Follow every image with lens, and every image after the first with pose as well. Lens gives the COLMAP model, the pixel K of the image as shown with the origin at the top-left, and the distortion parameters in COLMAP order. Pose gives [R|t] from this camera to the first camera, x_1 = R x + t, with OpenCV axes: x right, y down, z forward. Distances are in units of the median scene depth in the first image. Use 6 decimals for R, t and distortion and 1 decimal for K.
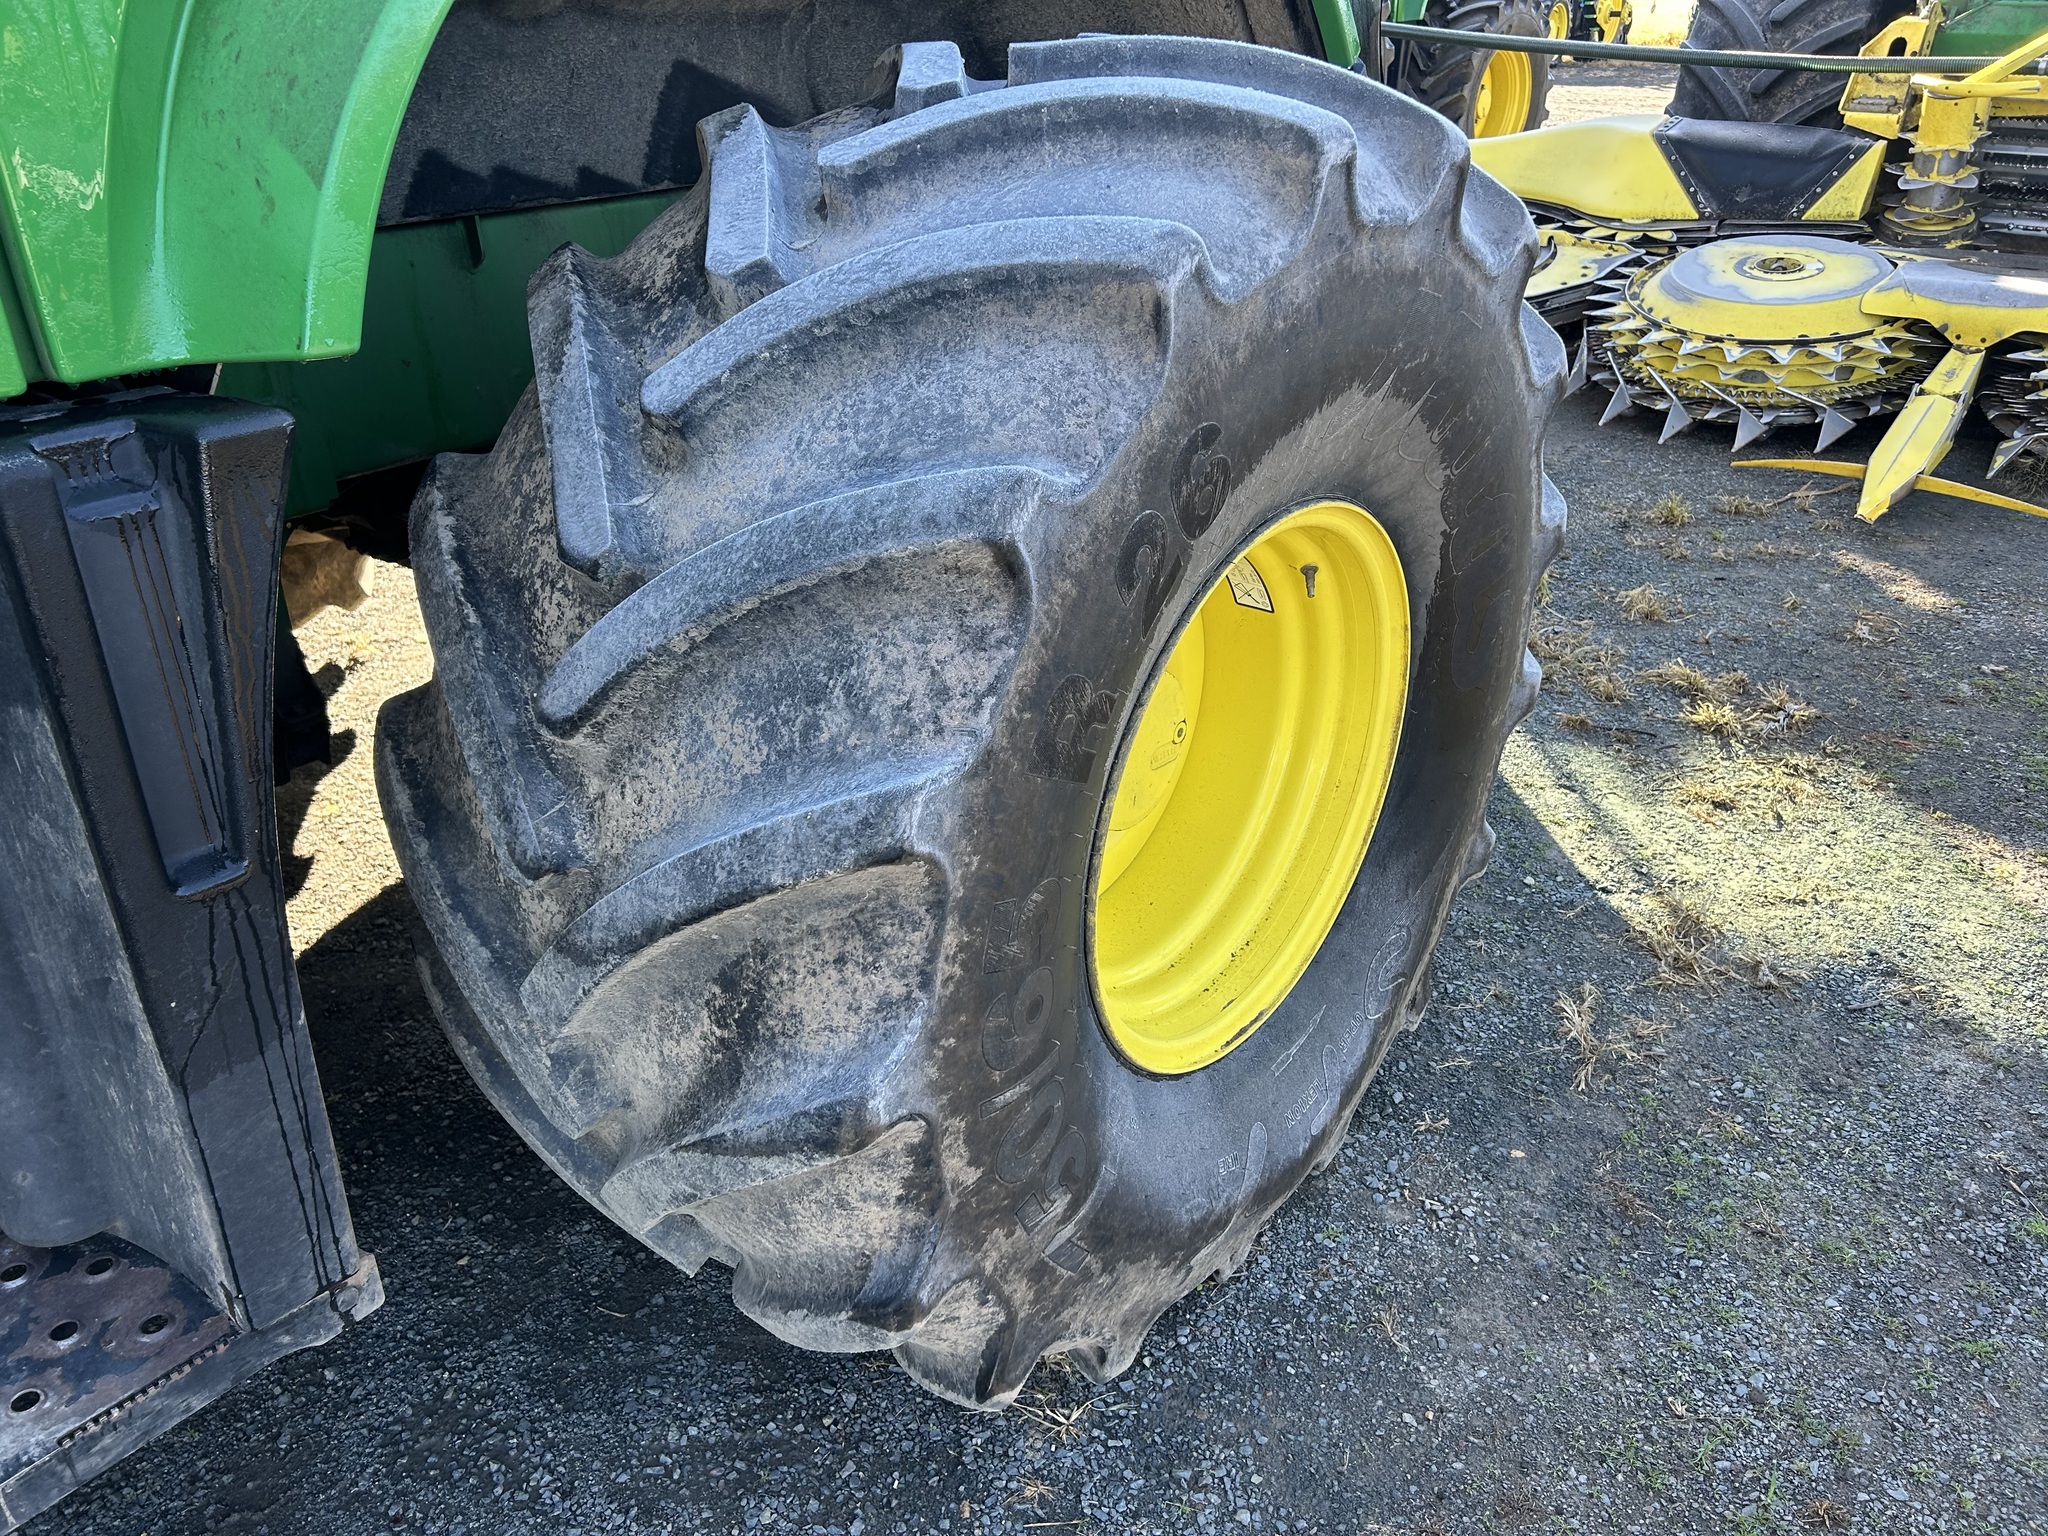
lens RADIAL K [[1536.3, 0, 1024.0], [0, 1536.3, 768.0], [0, 0, 1]] dist [0.083385, -0.110878]
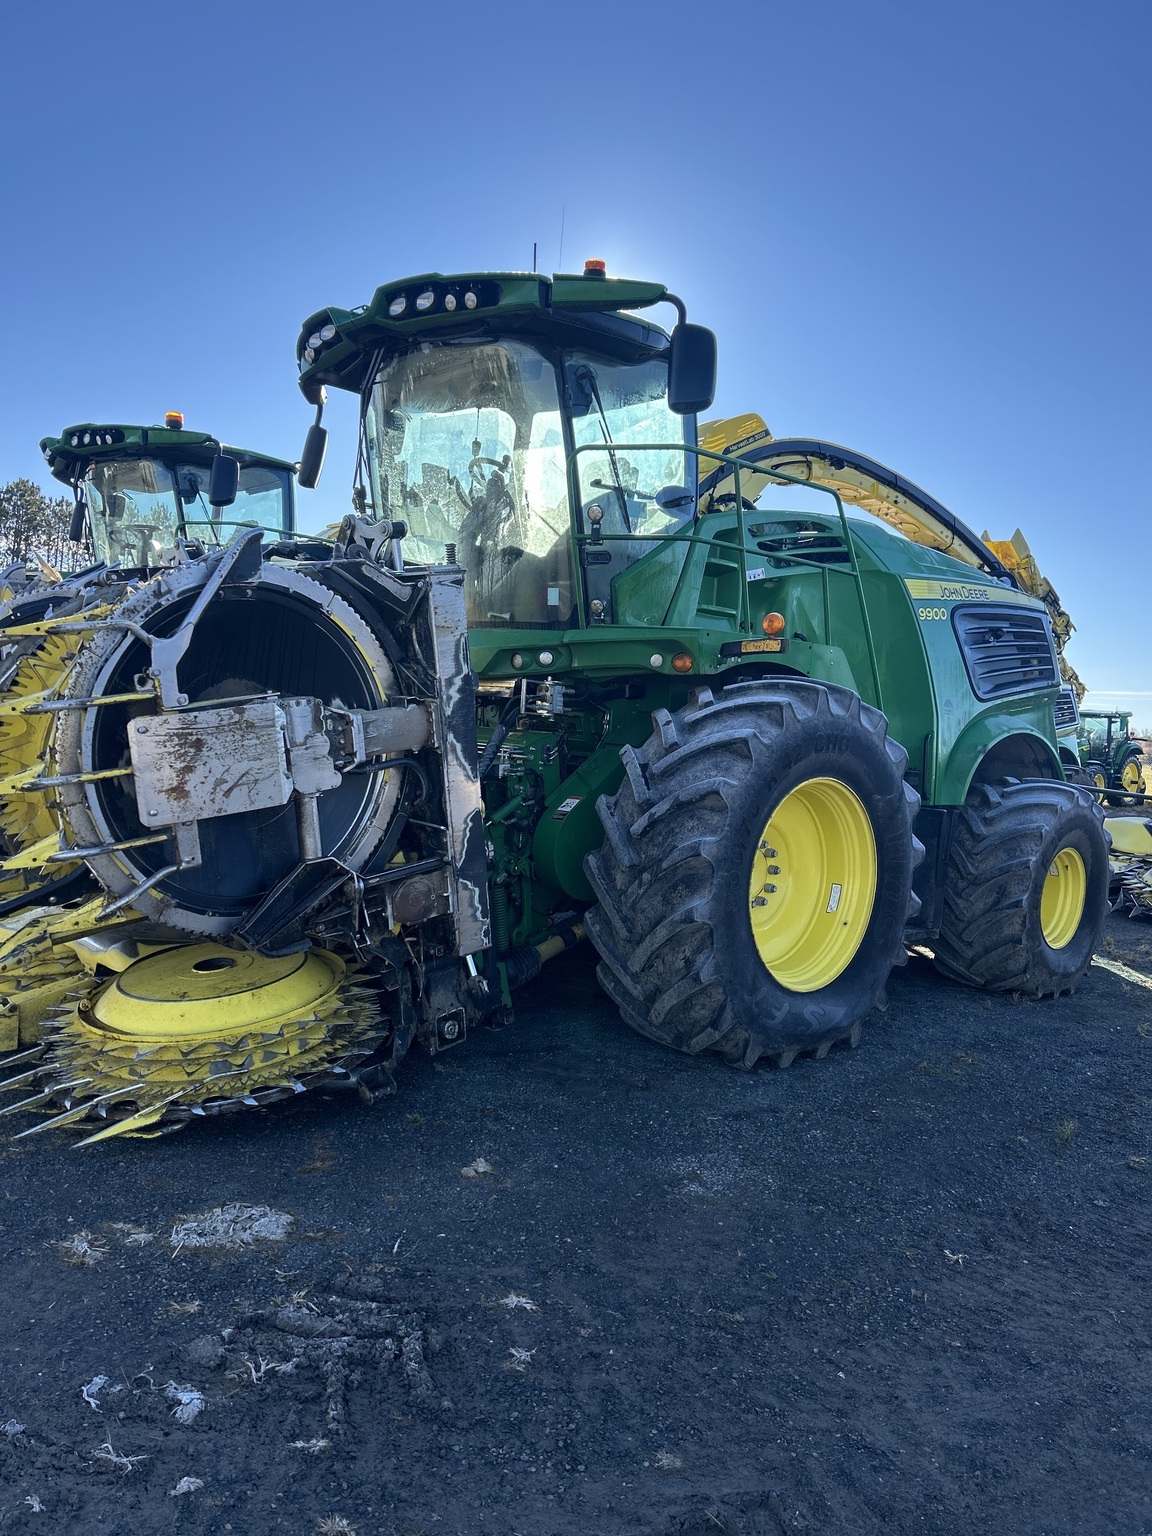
lens RADIAL K [[1152.3, 0, 565.9], [0, 1152.3, 772.7], [0, 0, 1]] dist [0.083385, -0.110878]
pose [[0.989050, 0.076930, -0.125944, -0.382351], [-0.122189, 0.905448, -0.406489, 0.520613], [0.082765, 0.417427, 0.904934, -1.078399]]
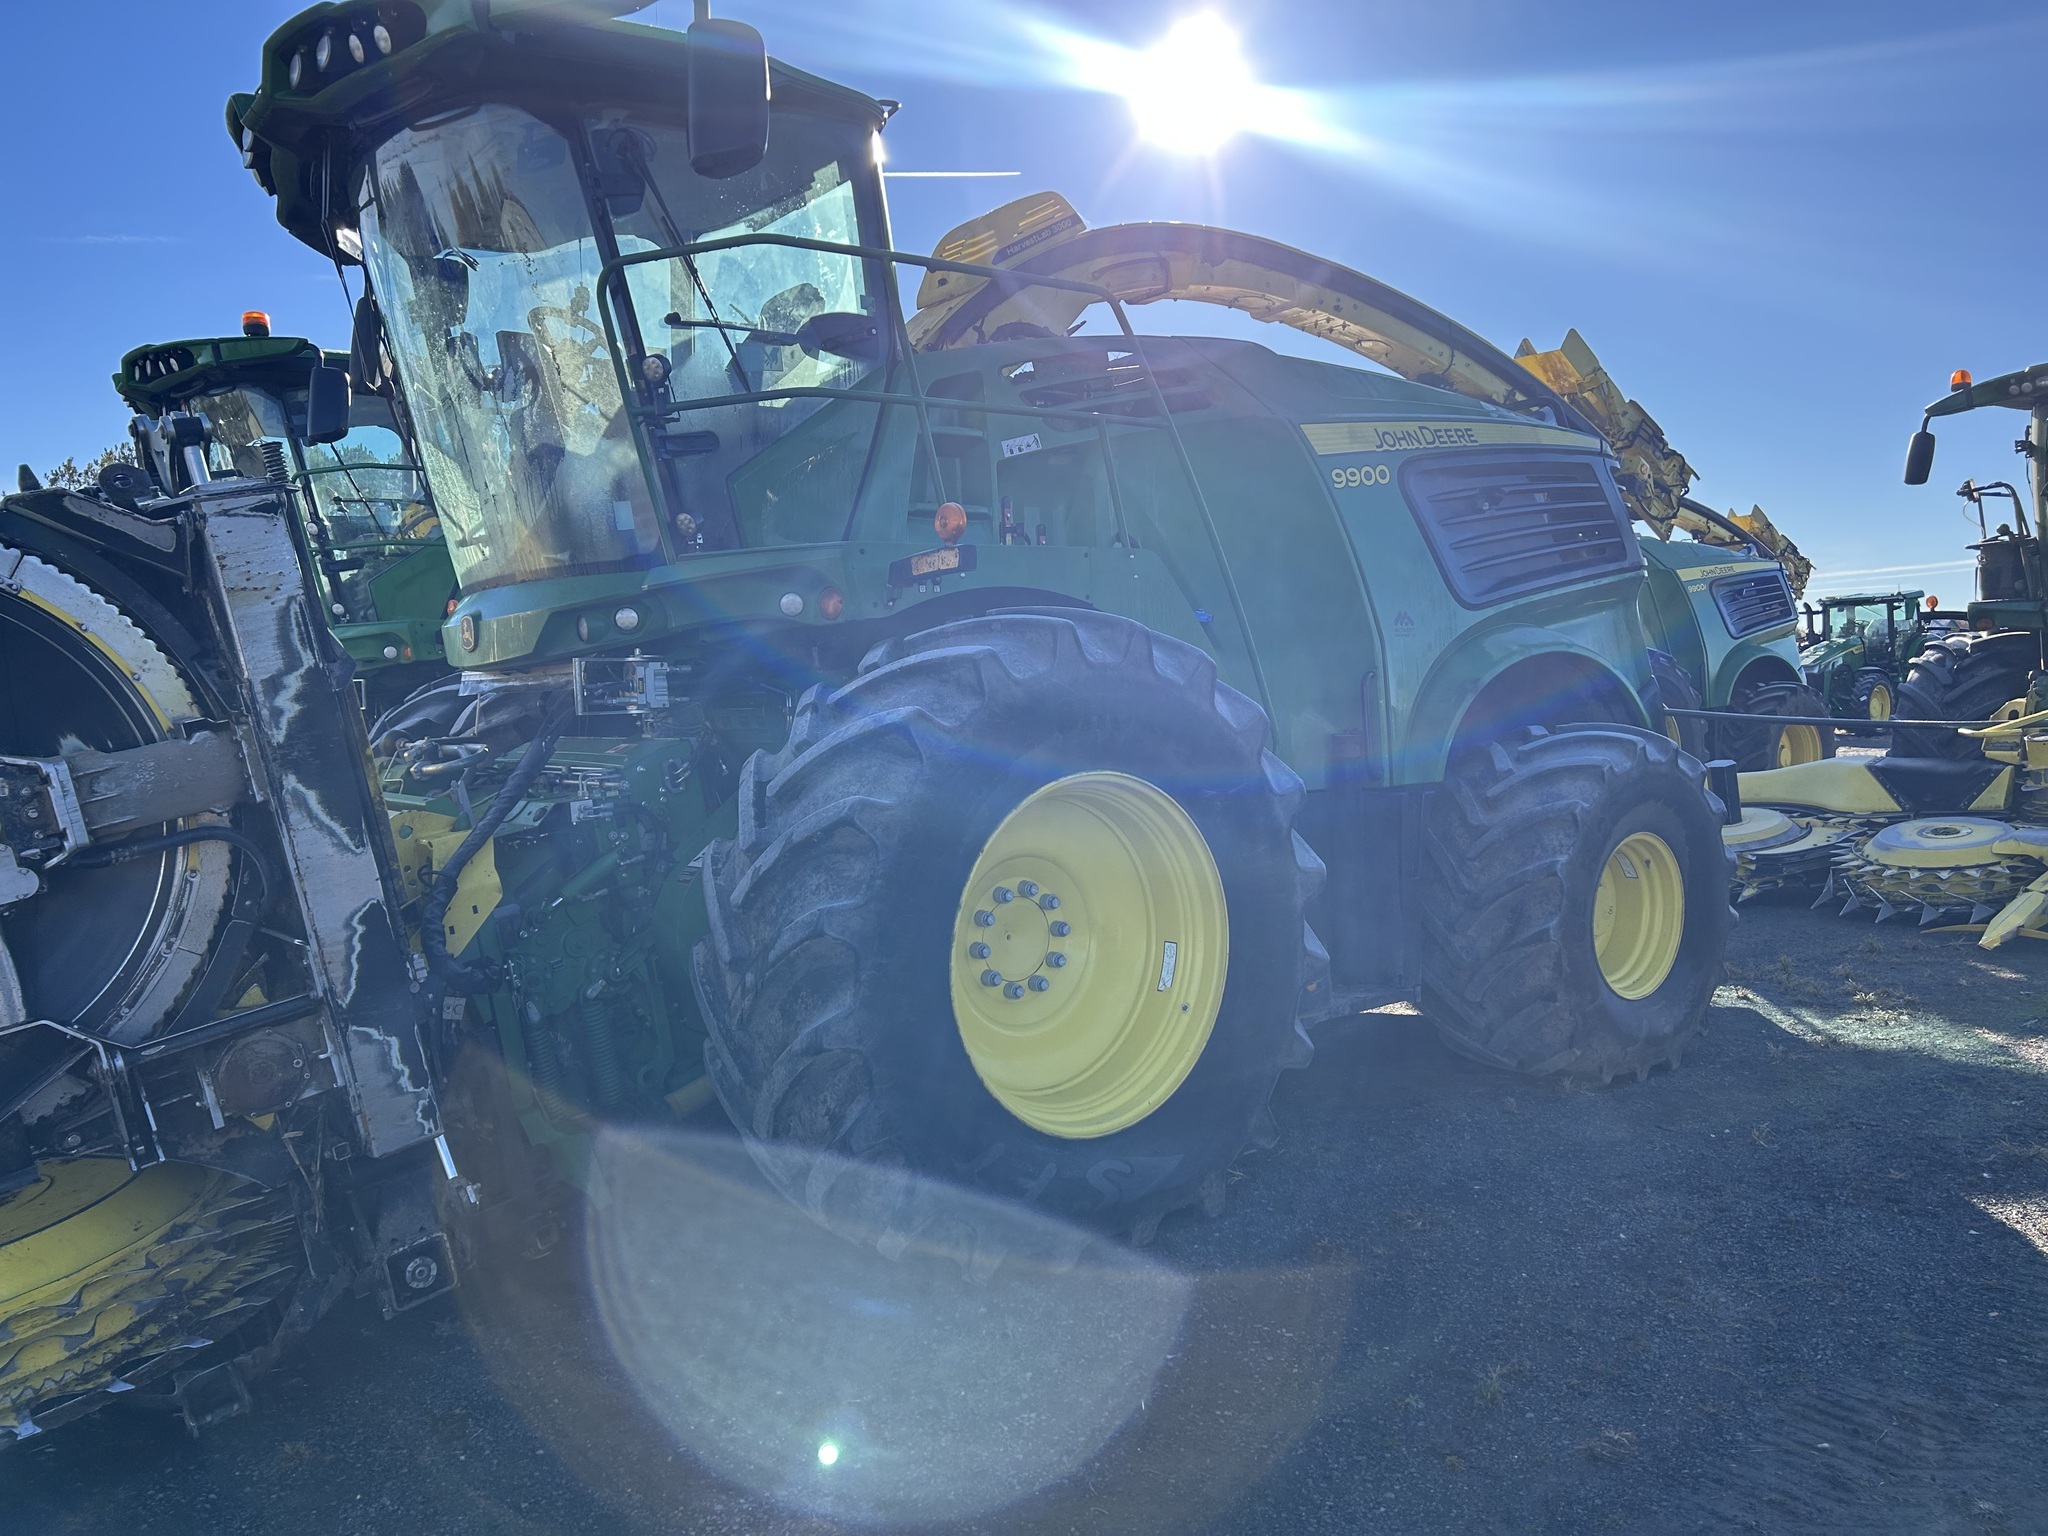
lens RADIAL K [[1536.3, 0, 1024.0], [0, 1536.3, 768.0], [0, 0, 1]] dist [0.083385, -0.110878]
pose [[0.974888, -0.020426, -0.221755, -0.137003], [-0.070221, 0.916787, -0.393154, 0.392536], [0.211333, 0.398853, 0.892331, -0.848039]]
